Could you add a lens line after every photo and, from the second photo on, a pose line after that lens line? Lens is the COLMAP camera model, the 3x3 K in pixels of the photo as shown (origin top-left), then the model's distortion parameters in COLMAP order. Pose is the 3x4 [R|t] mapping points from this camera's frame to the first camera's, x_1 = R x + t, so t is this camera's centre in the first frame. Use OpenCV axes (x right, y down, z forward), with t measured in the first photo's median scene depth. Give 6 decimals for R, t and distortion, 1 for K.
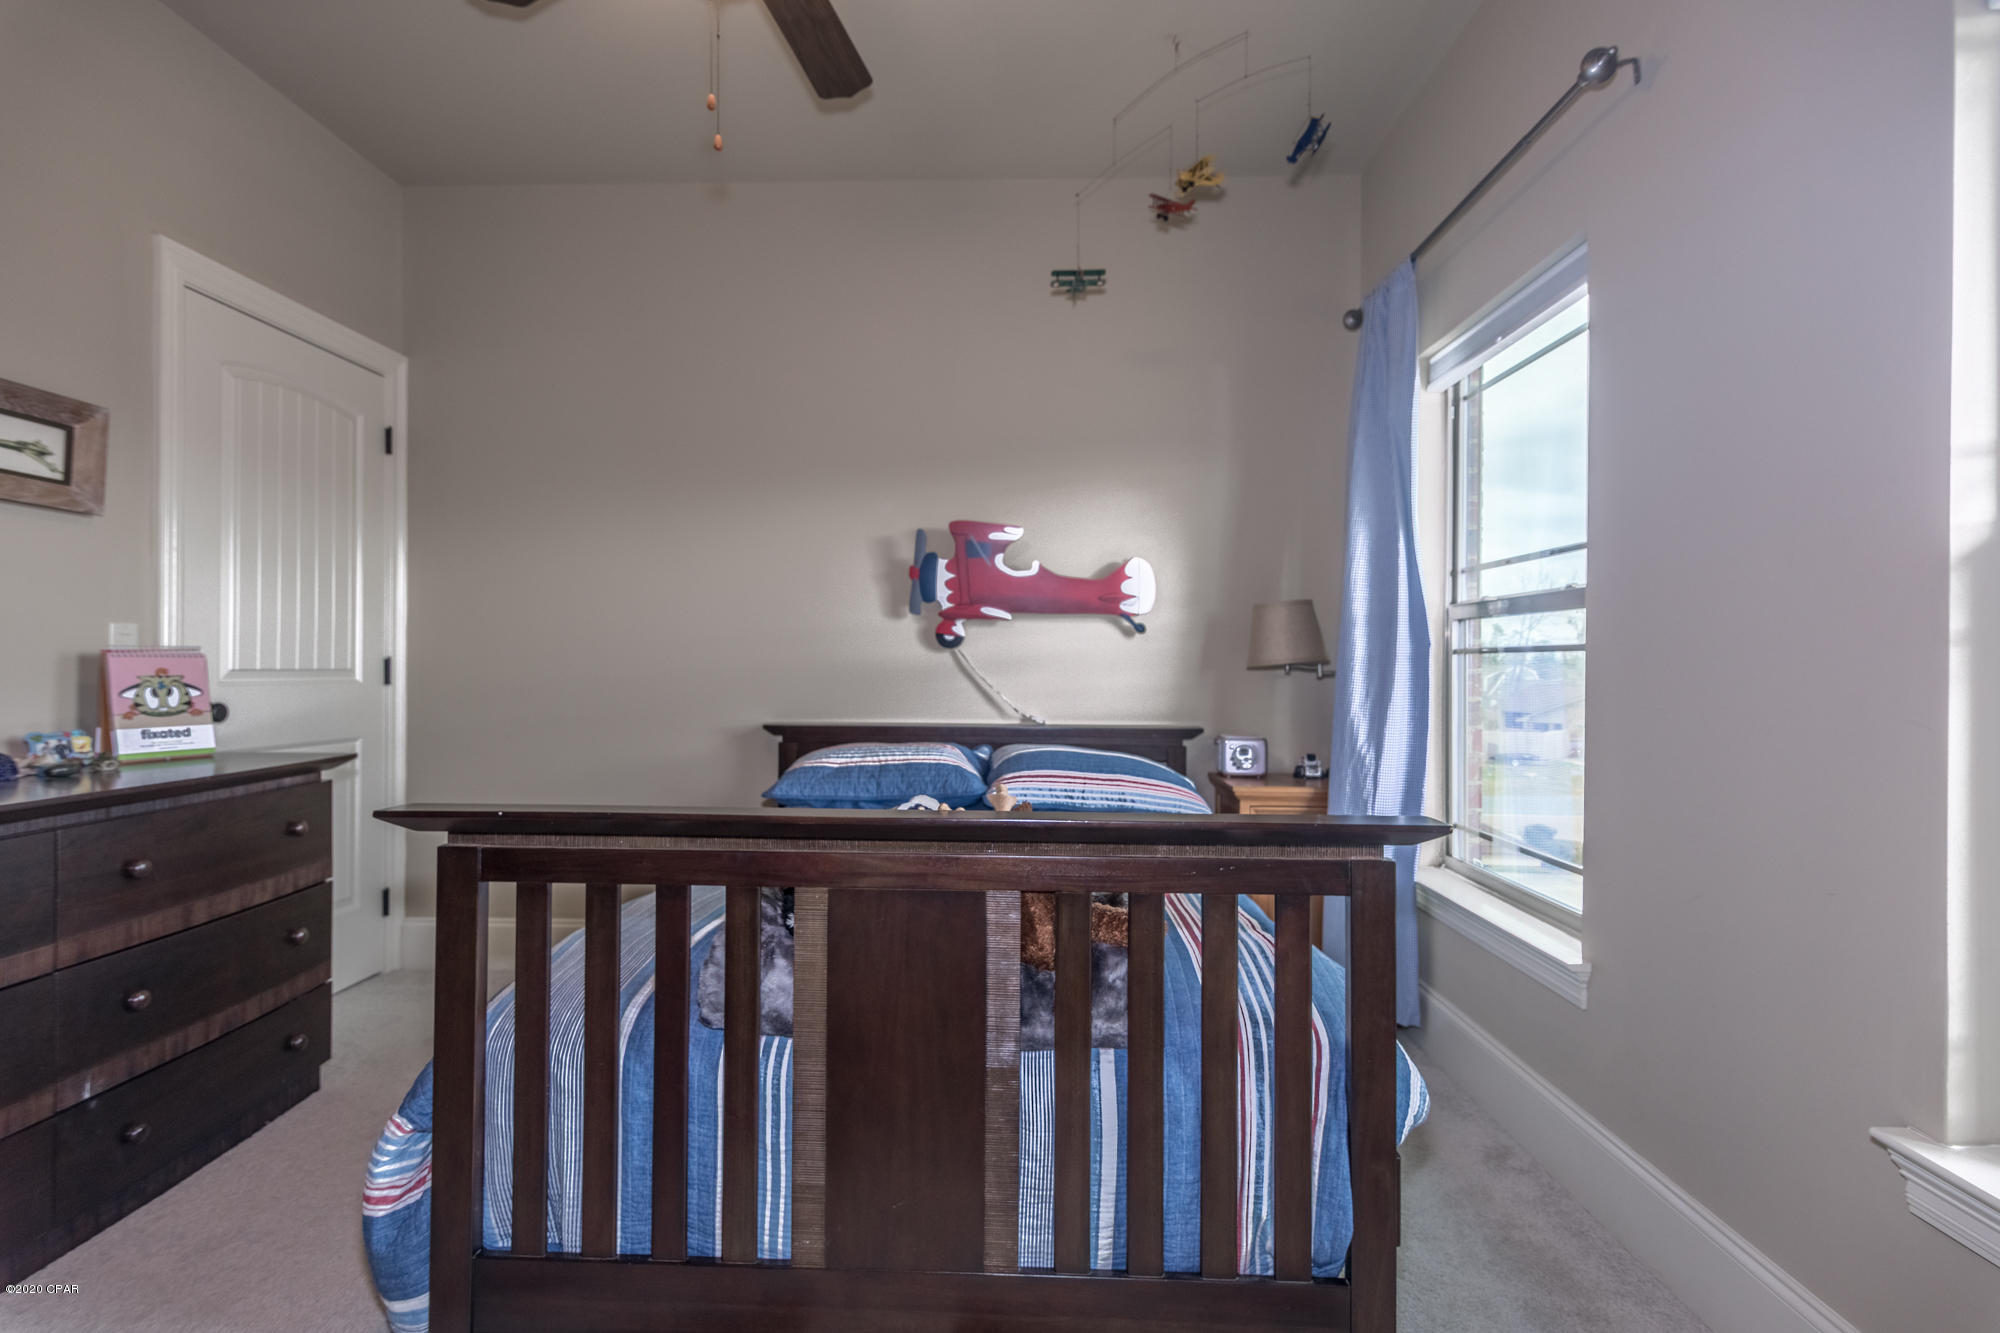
lens RADIAL K [[1008.5, 0, 971.2], [0, 1008.5, 664.2], [0, 0, 1]] dist [0.011527, 0.000329]
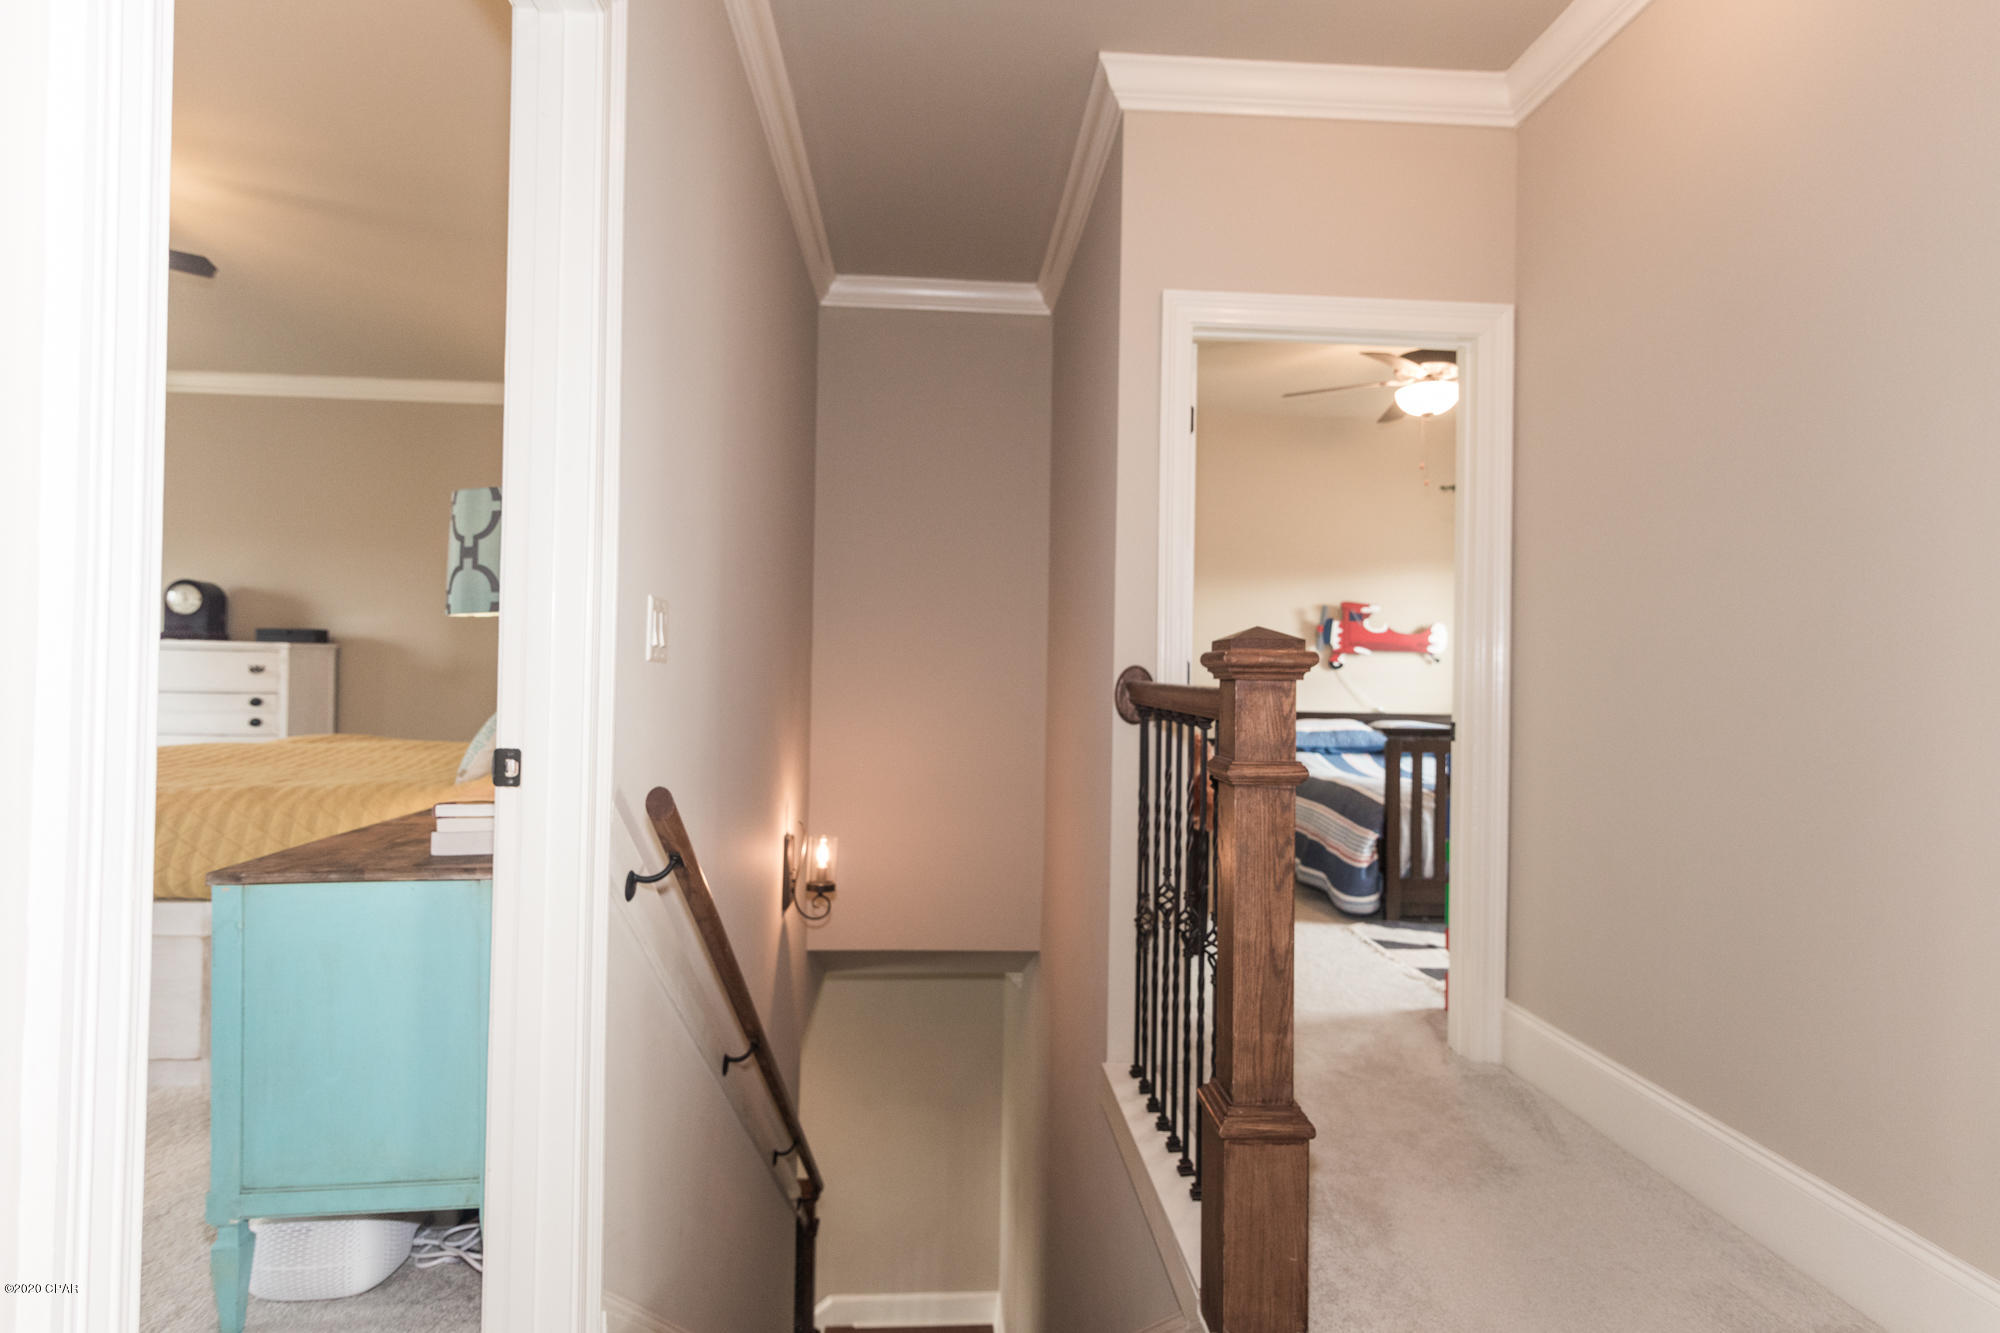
lens RADIAL K [[1001.2, 0, 1001.1], [0, 1001.2, 660.7], [0, 0, 1]] dist [0.002649, 0.000301]
pose [[0.991803, 0.013465, 0.127063, -0.878068], [-0.012285, 0.999874, -0.010069, -0.006347], [-0.127183, 0.008426, 0.991843, -0.751625]]
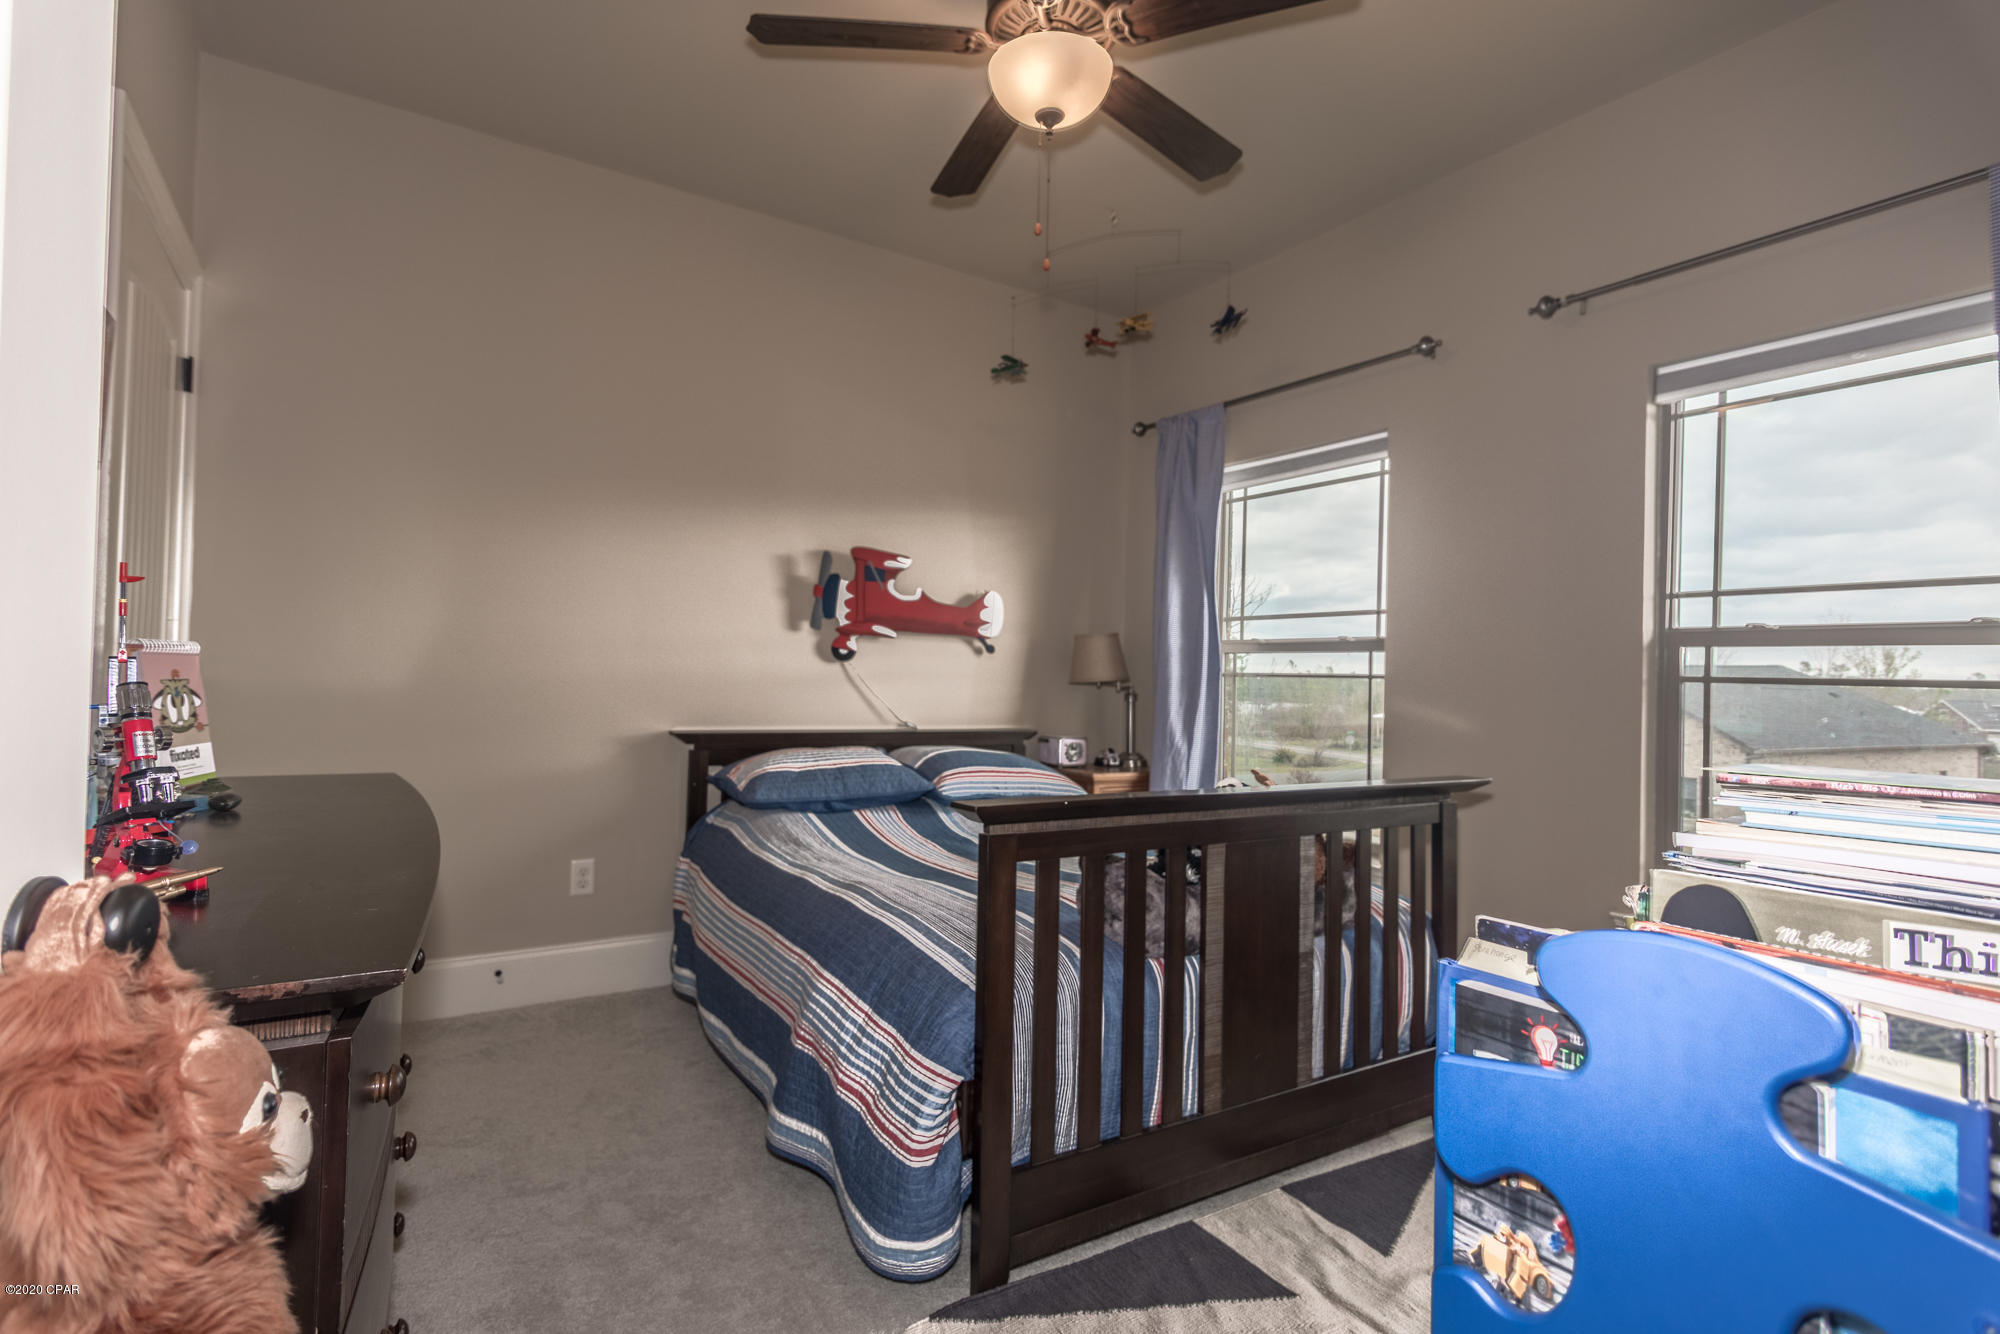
lens RADIAL K [[989.0, 0, 991.7], [0, 989.0, 666.3], [0, 0, 1]] dist [0.003084, 0.000119]
pose [[0.816252, 0.022464, 0.577259, -0.523007], [-0.020351, 0.999742, -0.010127, -0.002507], [-0.577337, -0.003481, 0.816498, 0.023860]]
